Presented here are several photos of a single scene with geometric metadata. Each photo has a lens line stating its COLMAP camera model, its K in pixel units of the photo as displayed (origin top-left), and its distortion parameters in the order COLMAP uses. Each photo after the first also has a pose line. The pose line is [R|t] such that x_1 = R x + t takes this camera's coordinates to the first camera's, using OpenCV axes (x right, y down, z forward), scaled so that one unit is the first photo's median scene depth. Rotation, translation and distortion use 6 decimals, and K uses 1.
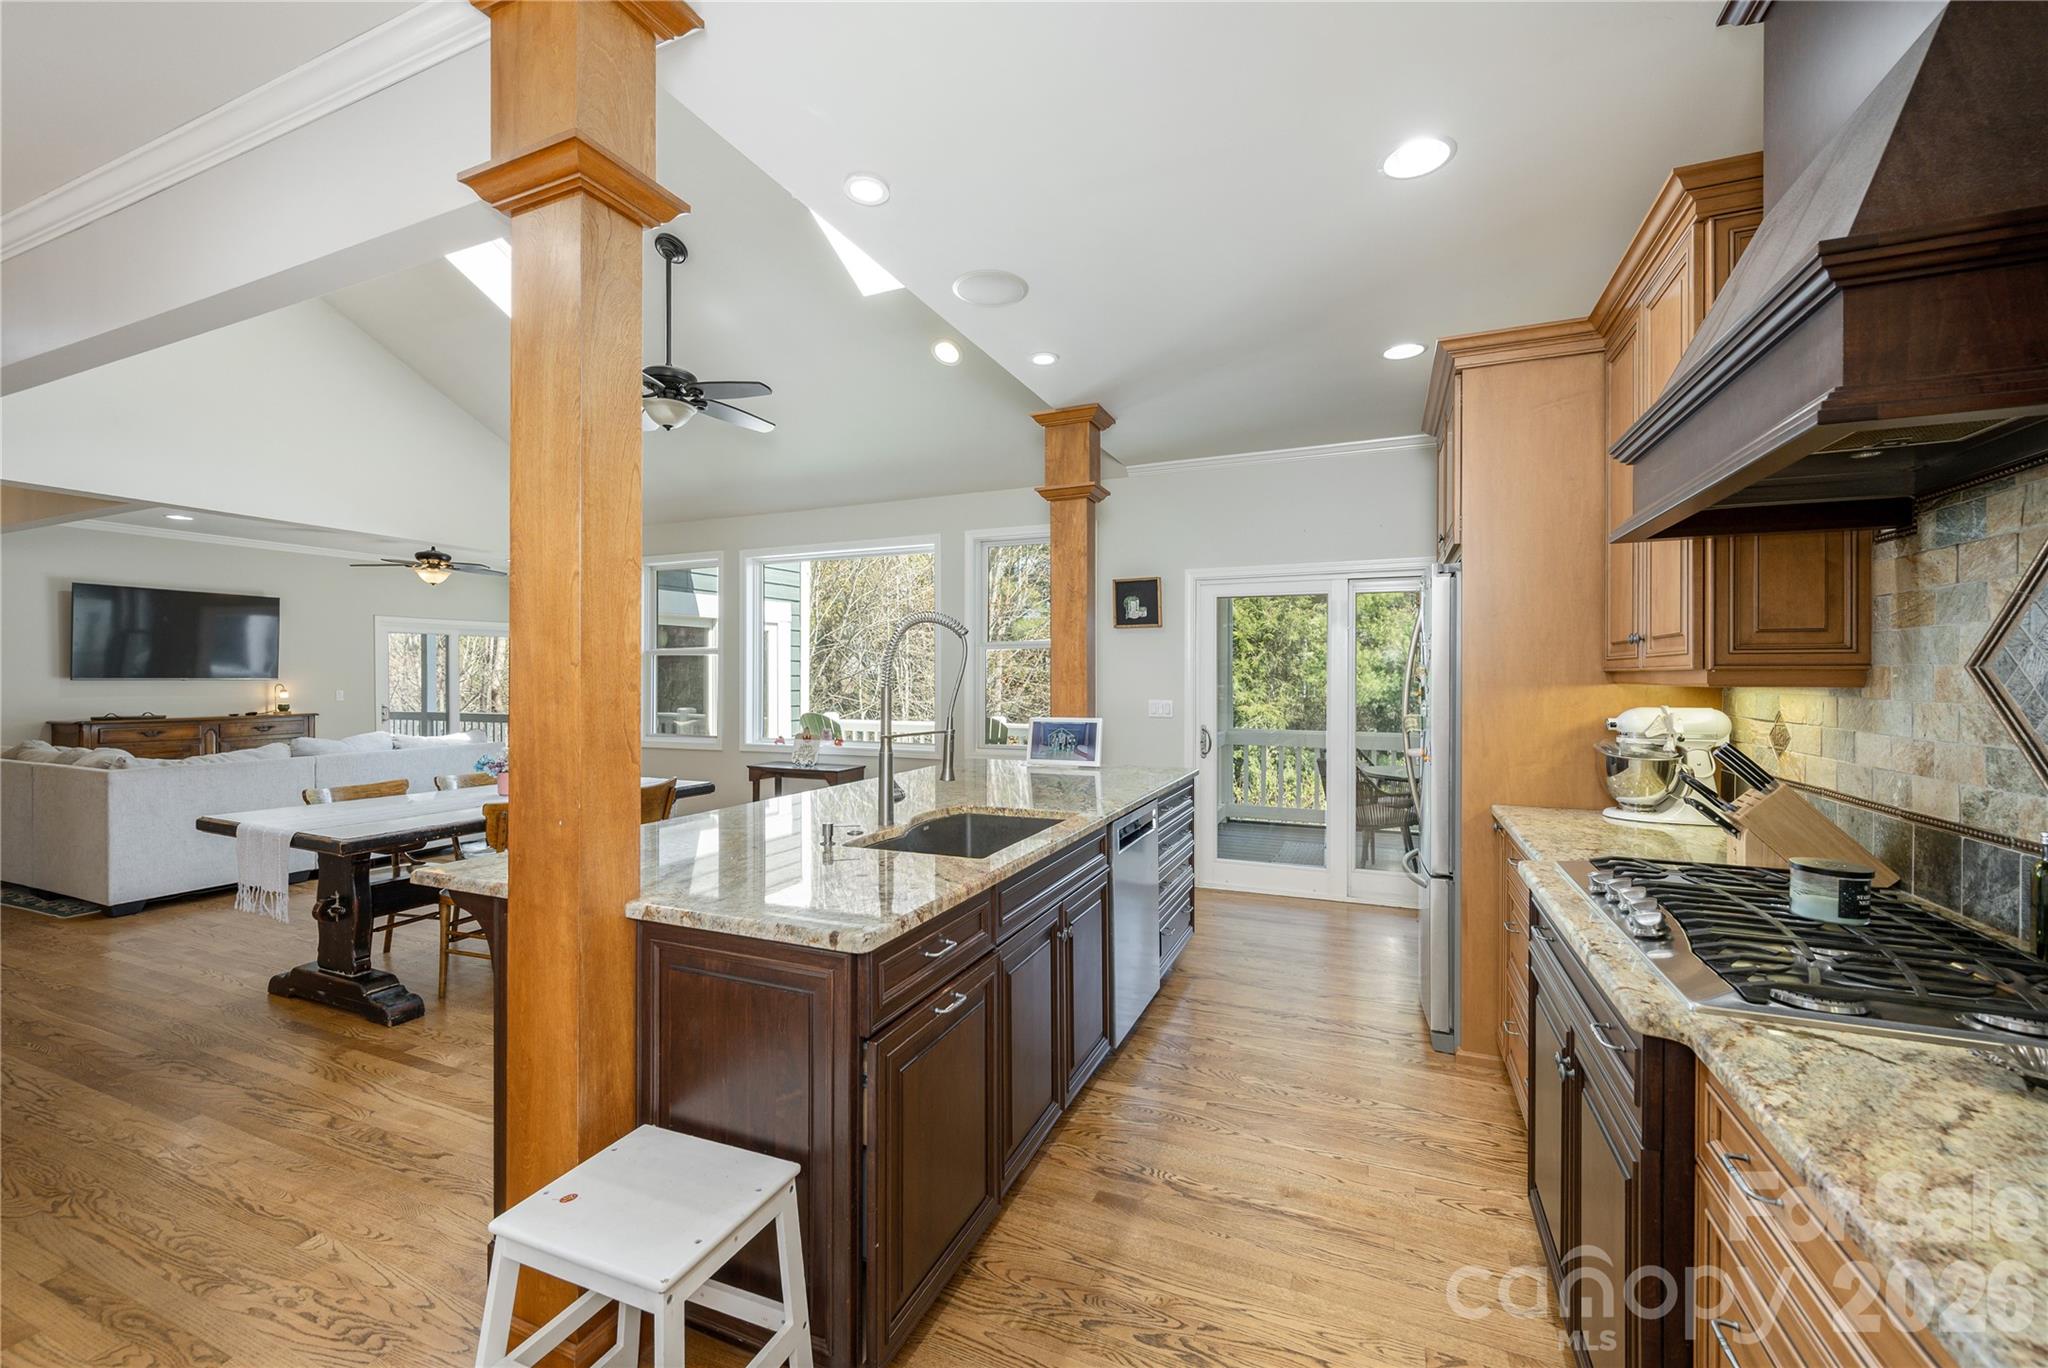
lens RADIAL K [[816.1, 0, 1024.0], [0, 816.1, 684.0], [0, 0, 1]] dist [0.000059, -0.000011]
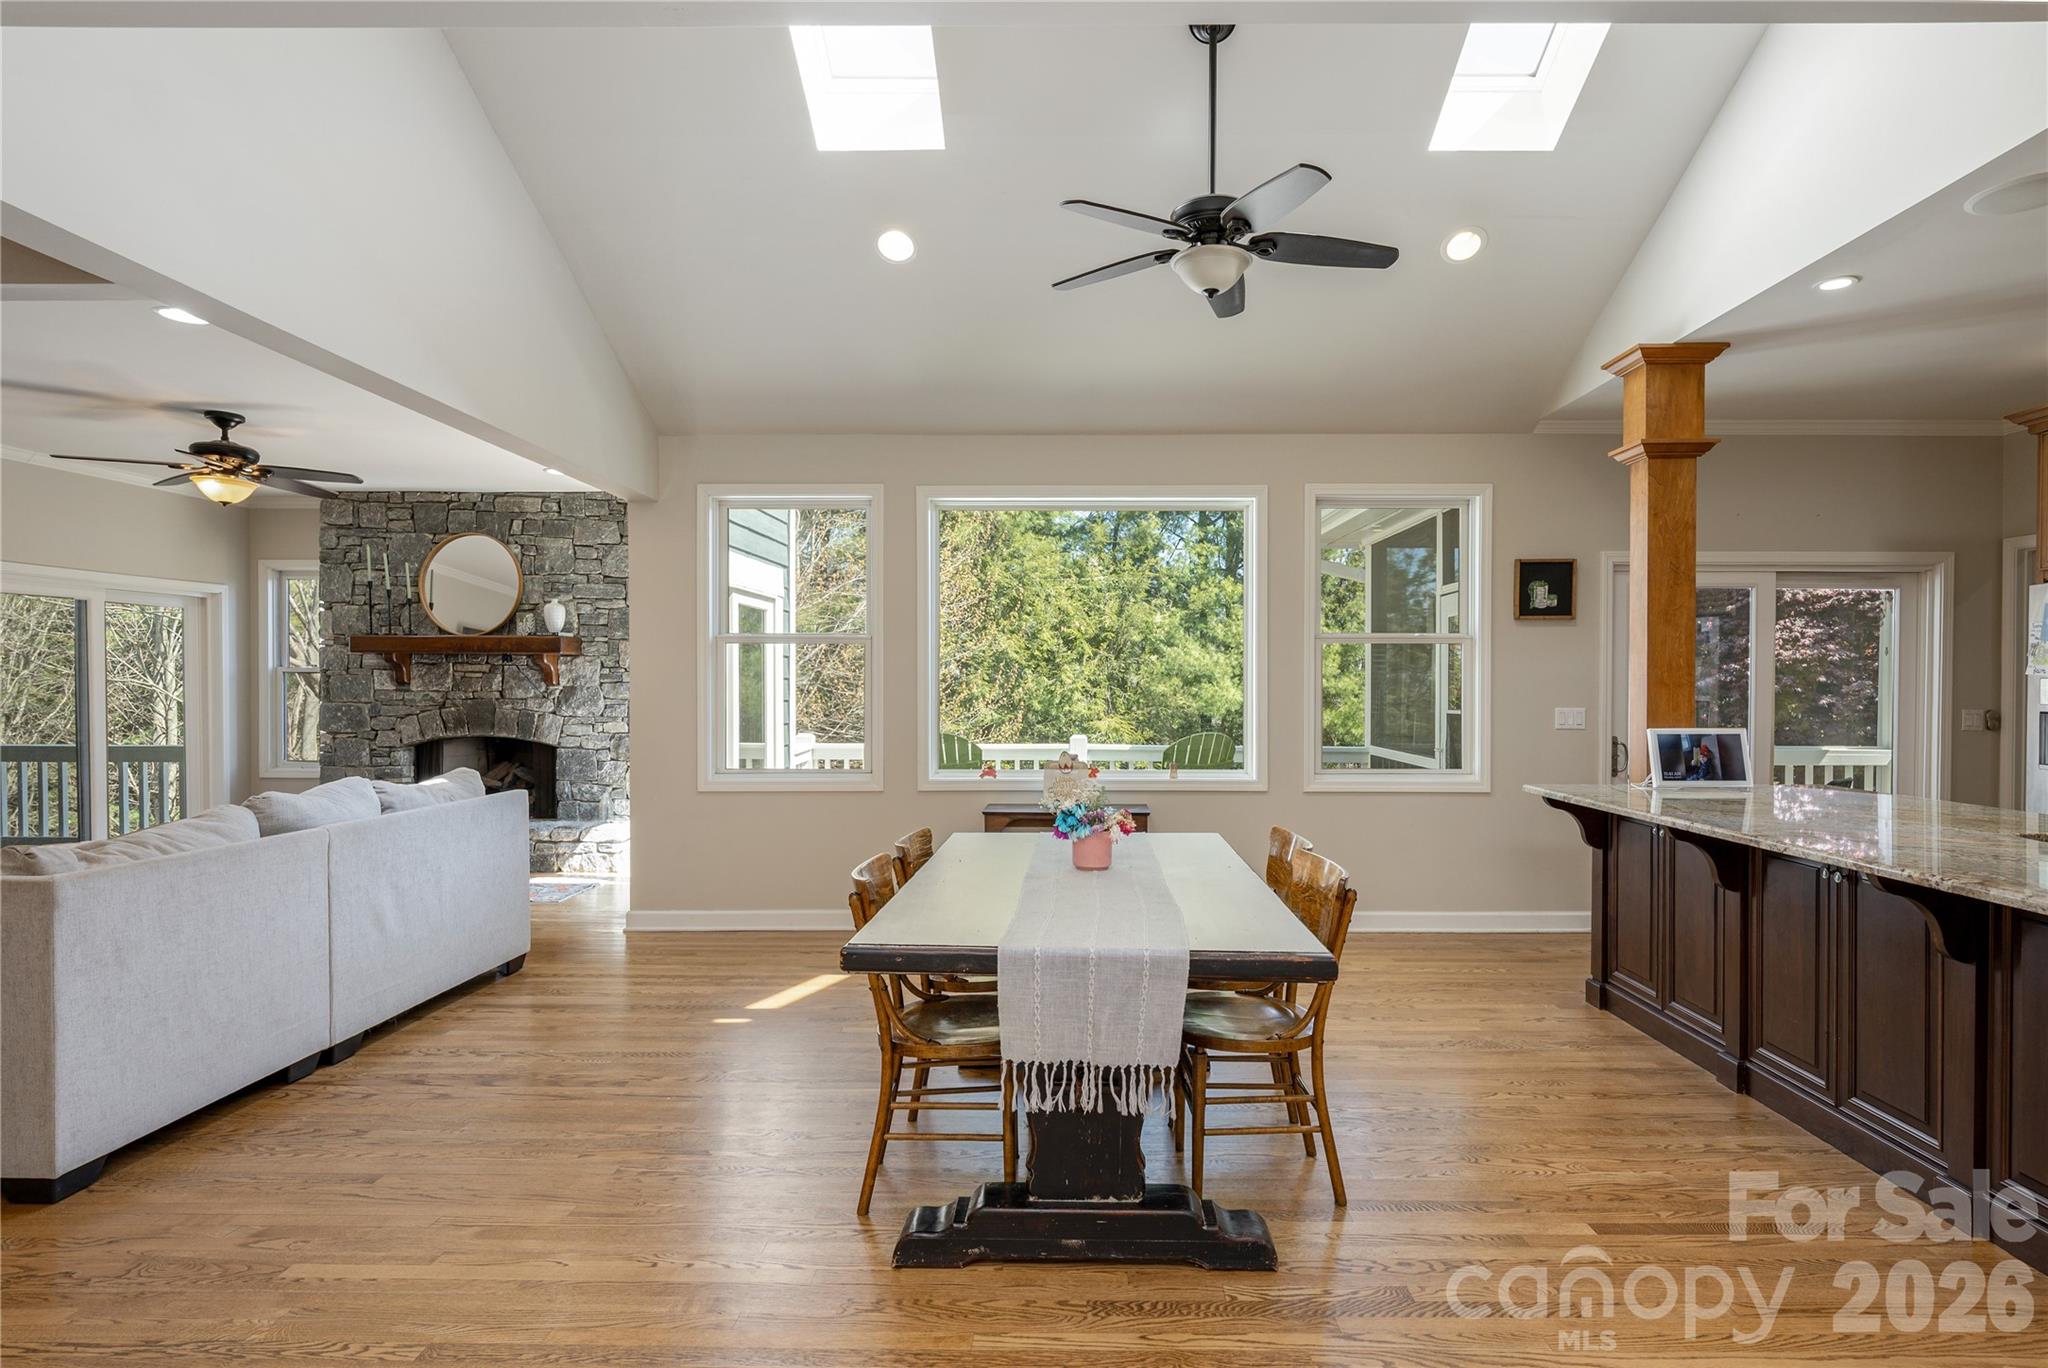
lens RADIAL K [[1059.2, 0, 1081.8], [0, 1059.2, 714.0], [0, 0, 1]] dist [-0.000341, -0.000173]
pose [[0.919646, -0.008954, 0.392646, -0.703549], [0.002363, 0.999848, 0.017266, 0.005831], [-0.392741, -0.014951, 0.919528, 0.206012]]
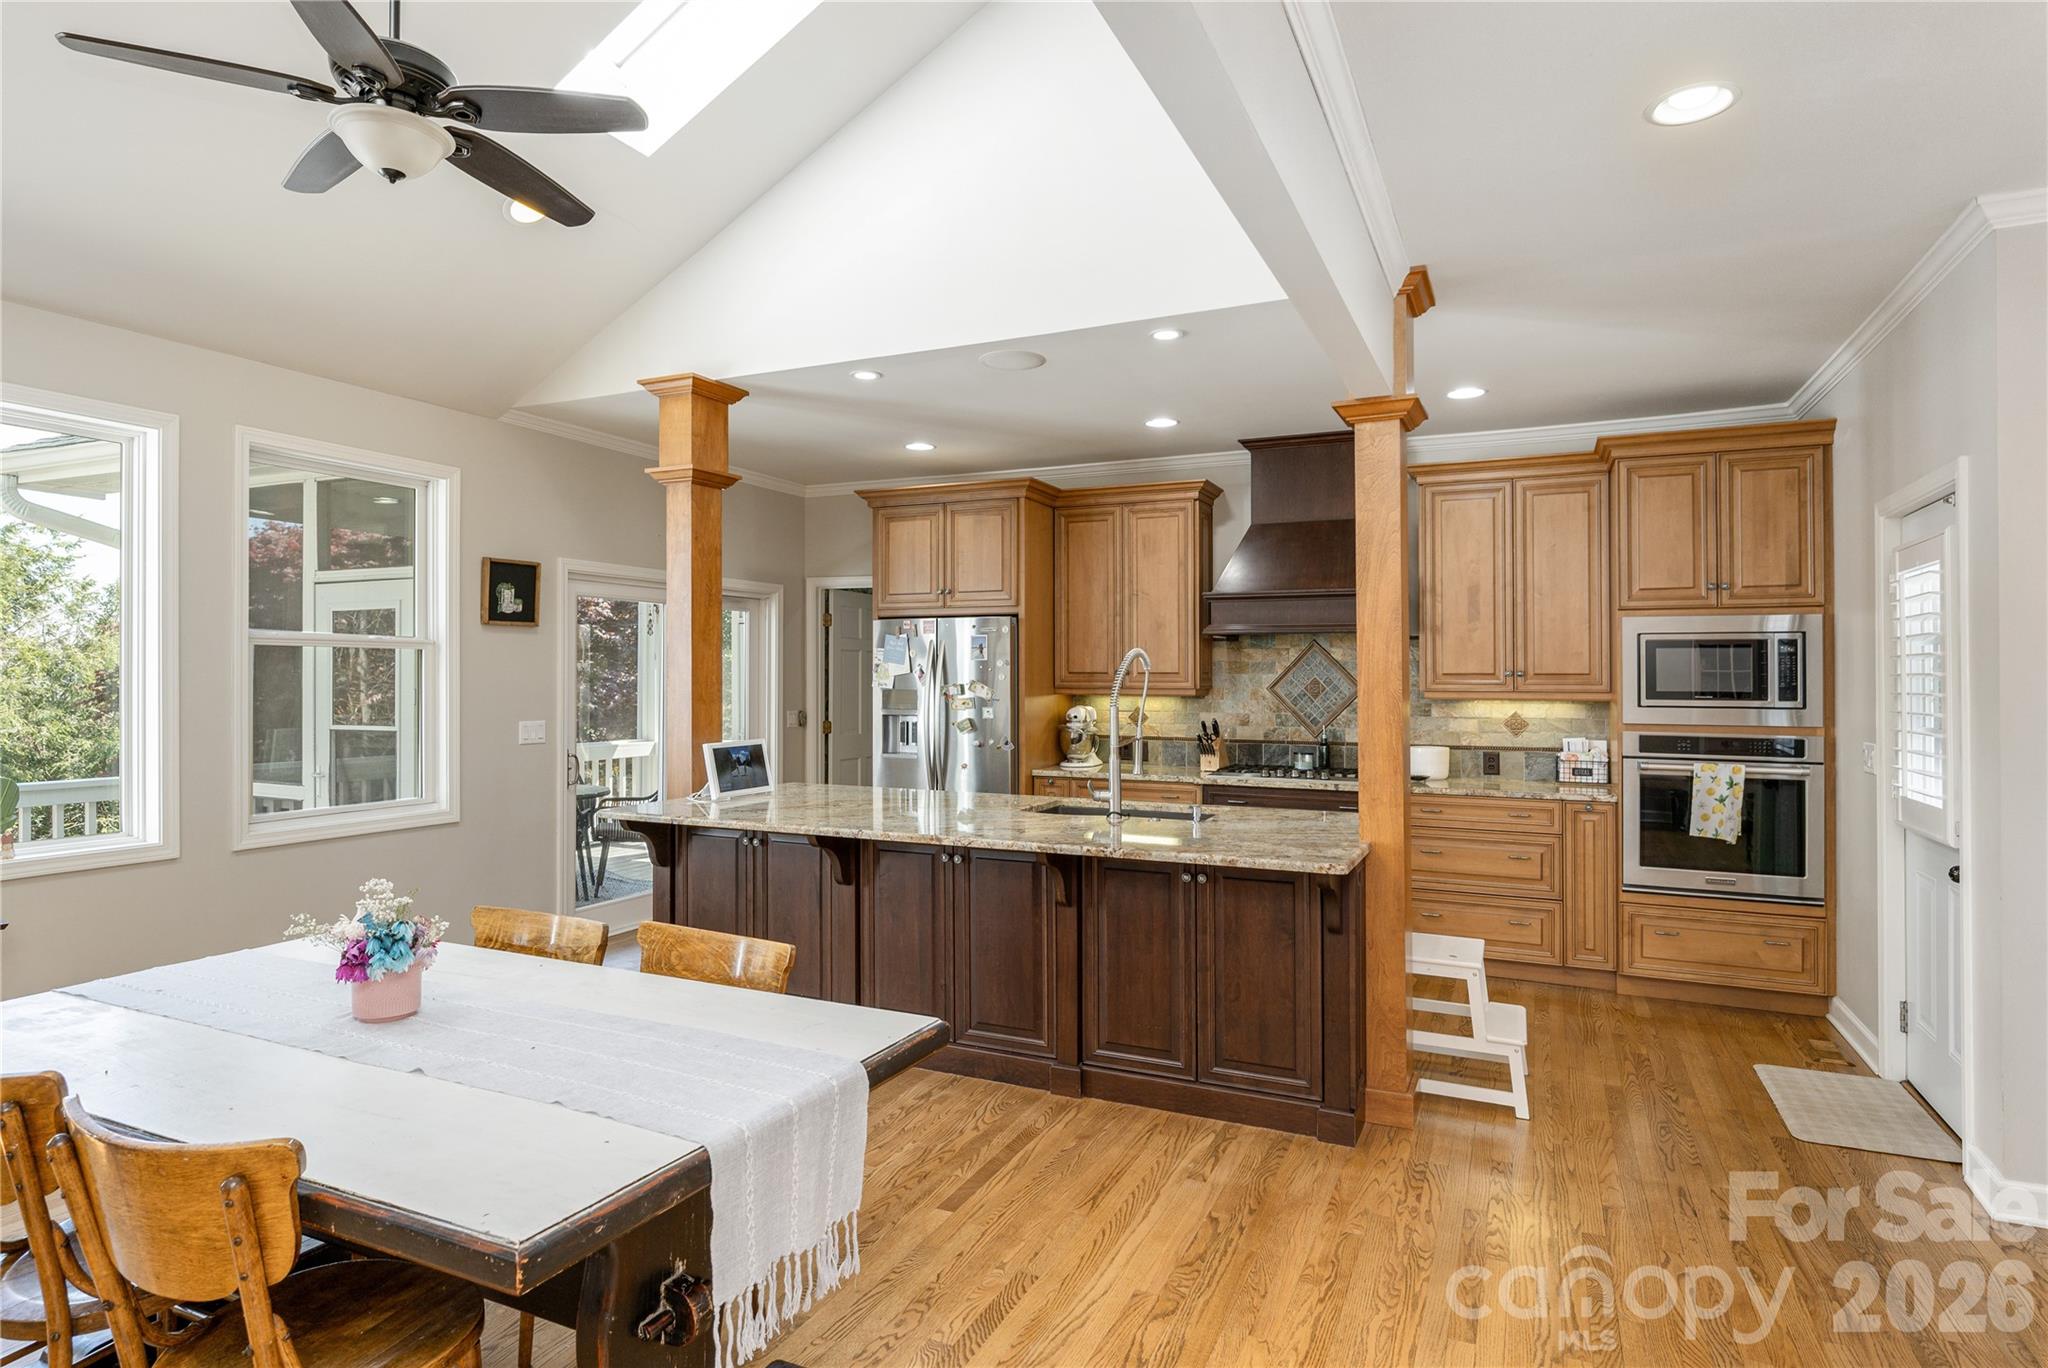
lens RADIAL K [[1109.0, 0, 1024.0], [0, 1109.0, 684.0], [0, 0, 1]] dist [-0.001215, -0.000156]
pose [[0.034603, -0.007062, 0.999376, -0.859648], [0.005811, 0.999960, 0.006865, -0.020278], [-0.999384, 0.005569, 0.034642, 0.495744]]
